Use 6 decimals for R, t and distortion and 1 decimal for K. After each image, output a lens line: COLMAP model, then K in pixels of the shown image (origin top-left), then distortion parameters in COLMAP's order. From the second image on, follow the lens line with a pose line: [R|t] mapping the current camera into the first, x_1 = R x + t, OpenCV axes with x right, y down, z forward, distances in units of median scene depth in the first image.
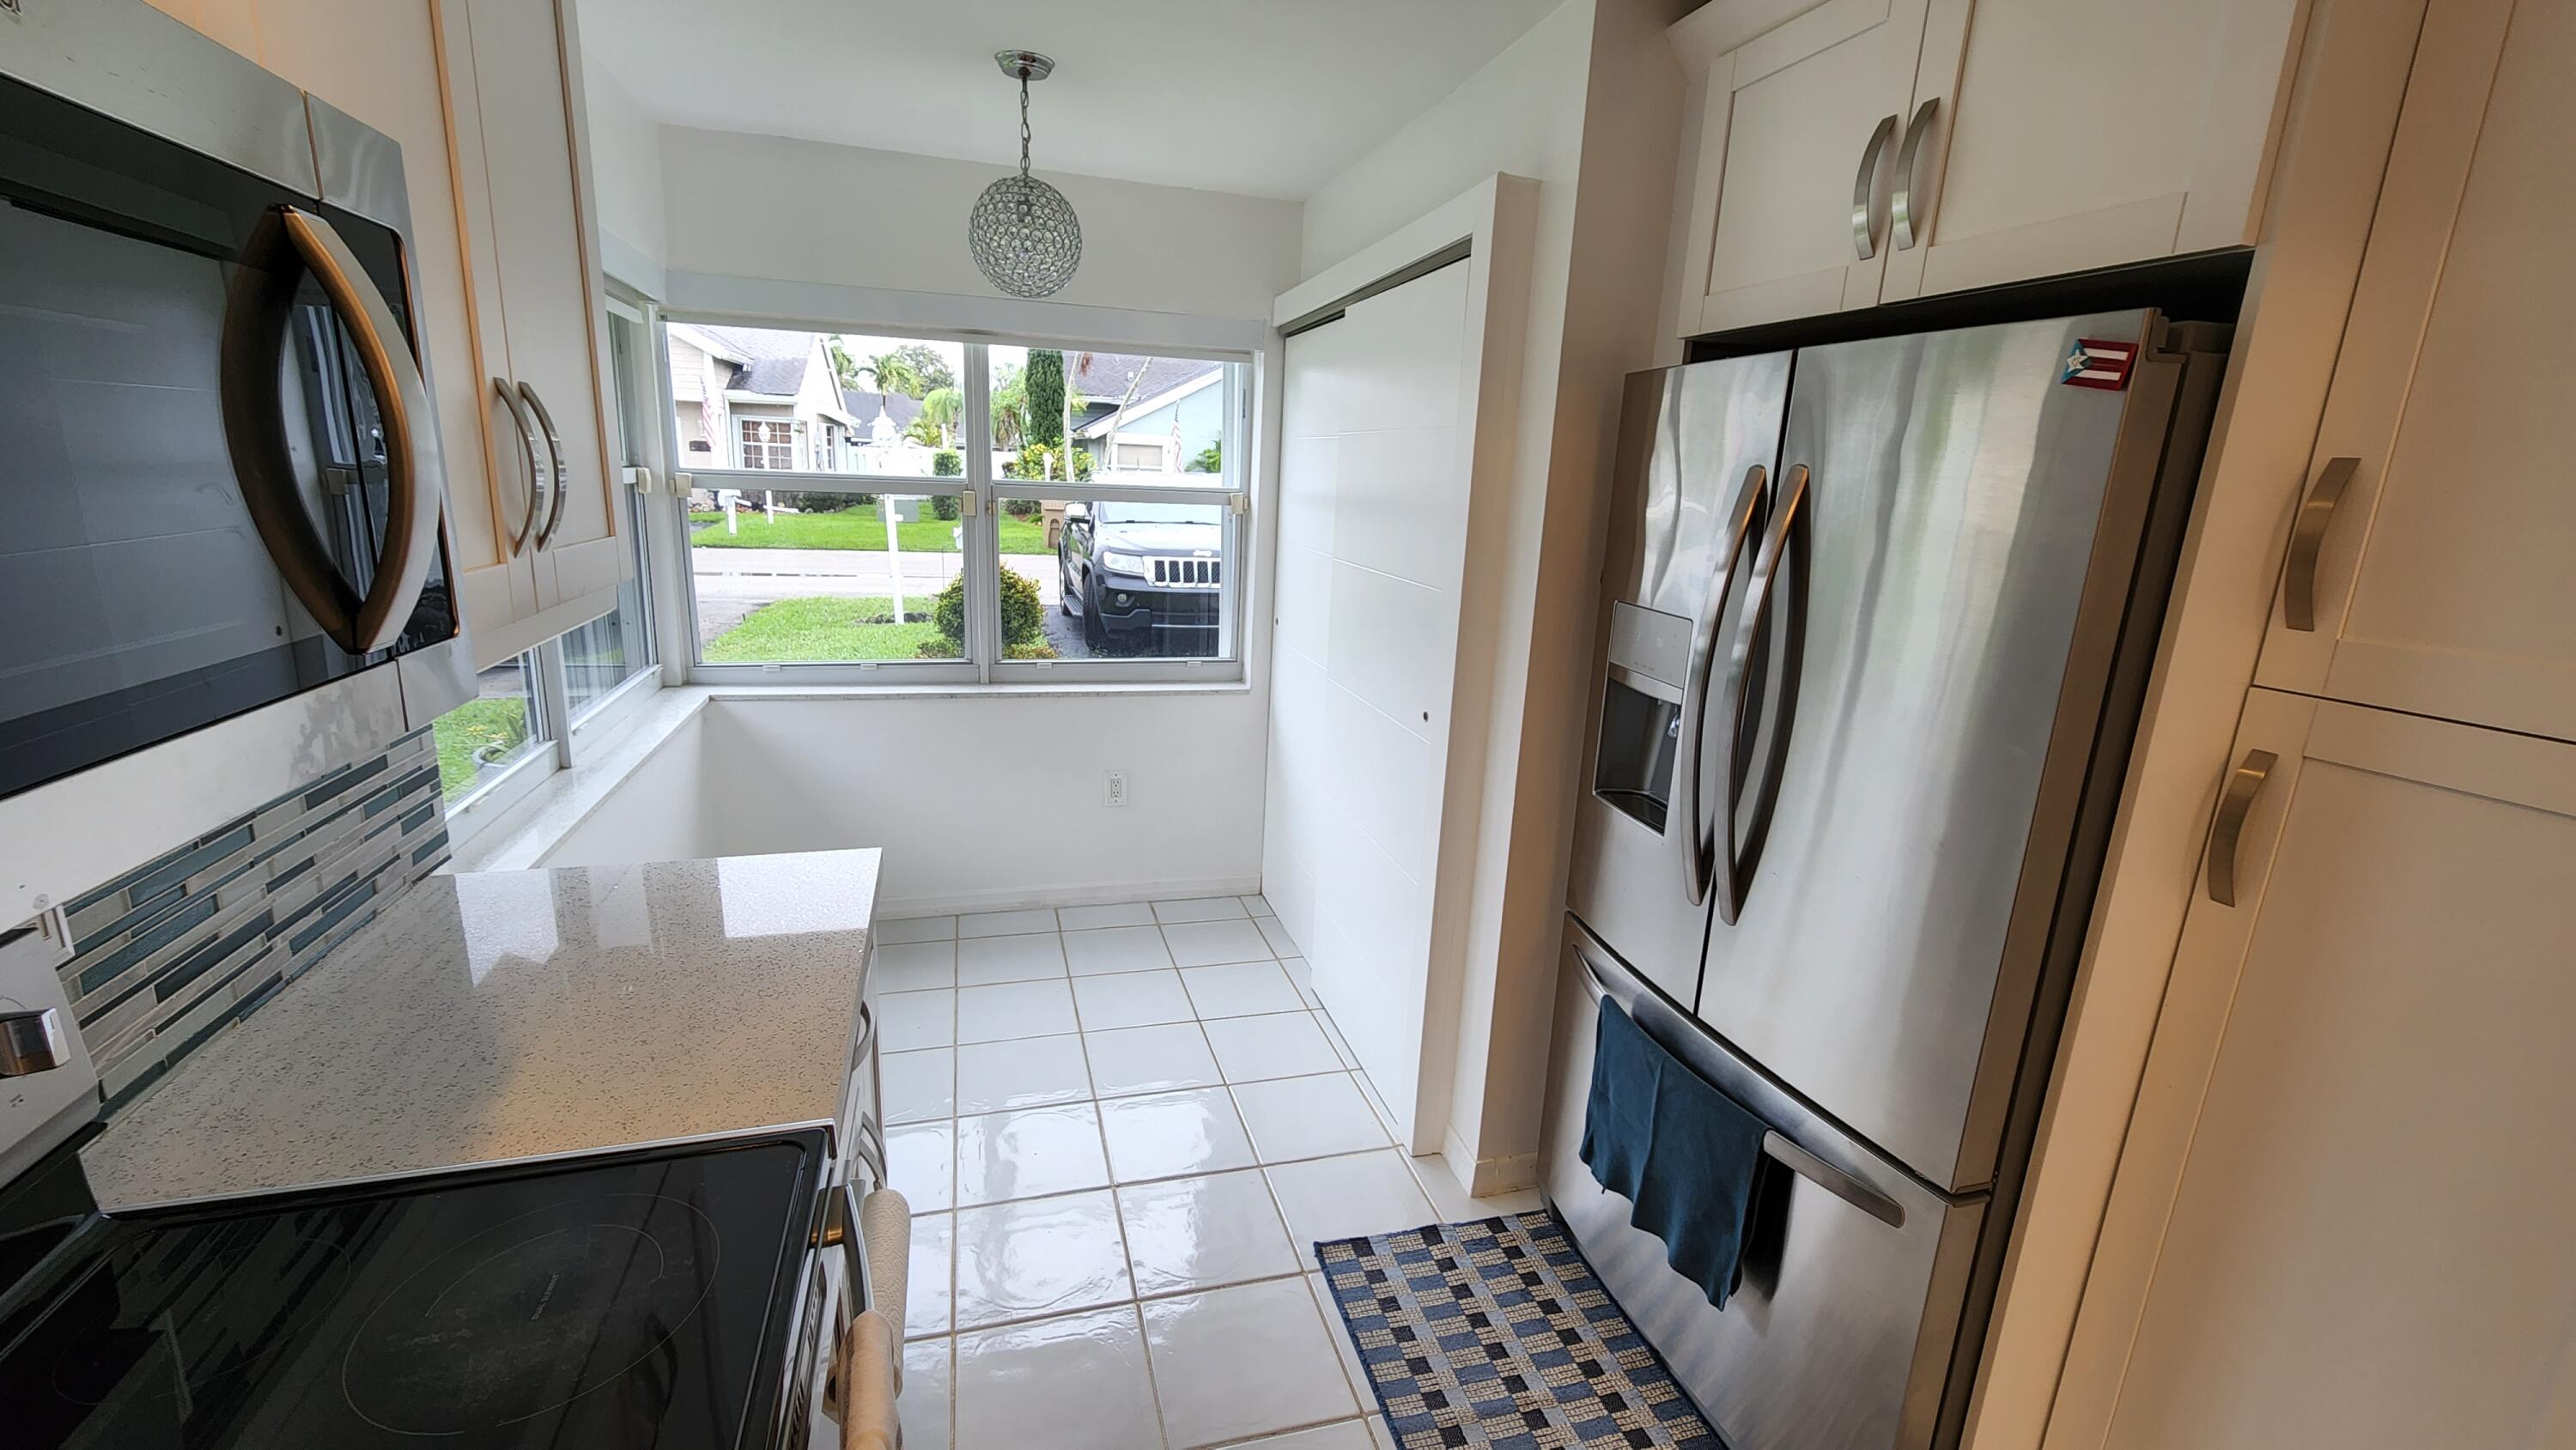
lens RADIAL K [[1053.7, 0, 1270.8], [0, 1053.7, 720.2], [0, 0, 1]] dist [0.004050, -0.000269]
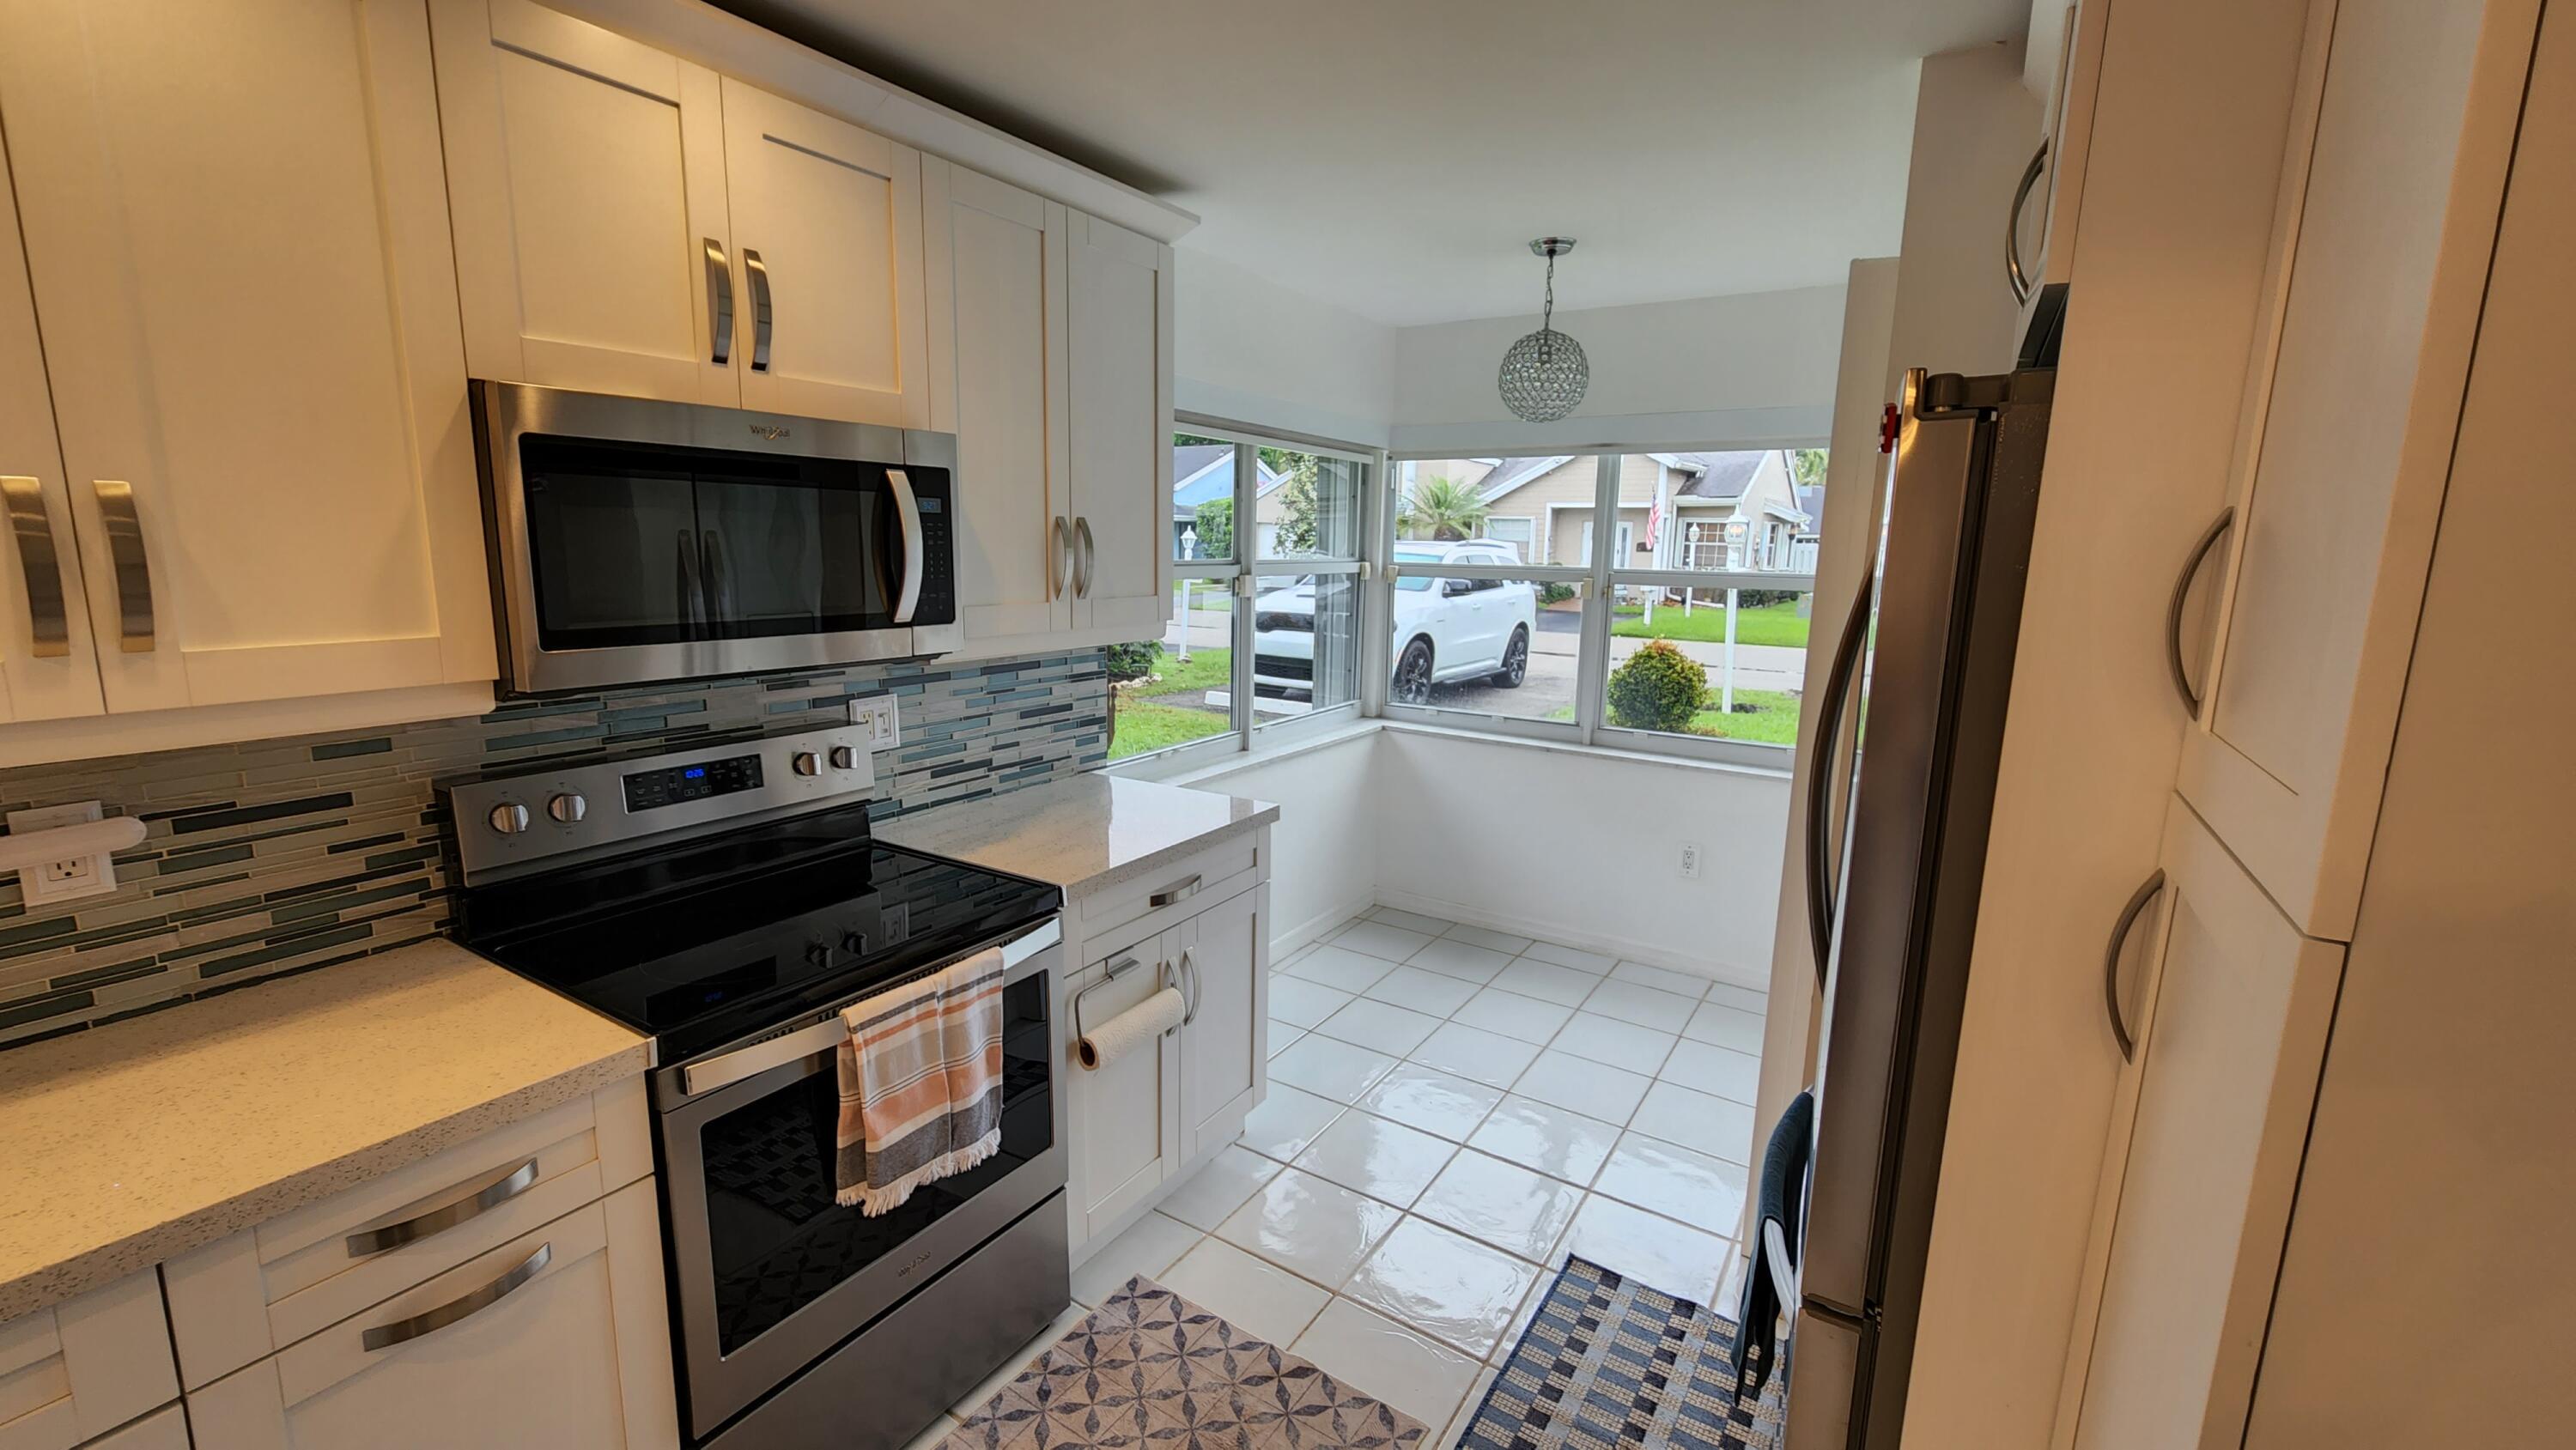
lens RADIAL K [[1053.7, 0, 1270.8], [0, 1053.7, 720.2], [0, 0, 1]] dist [0.004050, -0.000269]
pose [[0.657541, 0.098437, -0.746961, 0.355013], [-0.165183, 0.986142, -0.015452, 0.013090], [0.735088, 0.133546, 0.664689, -0.013232]]
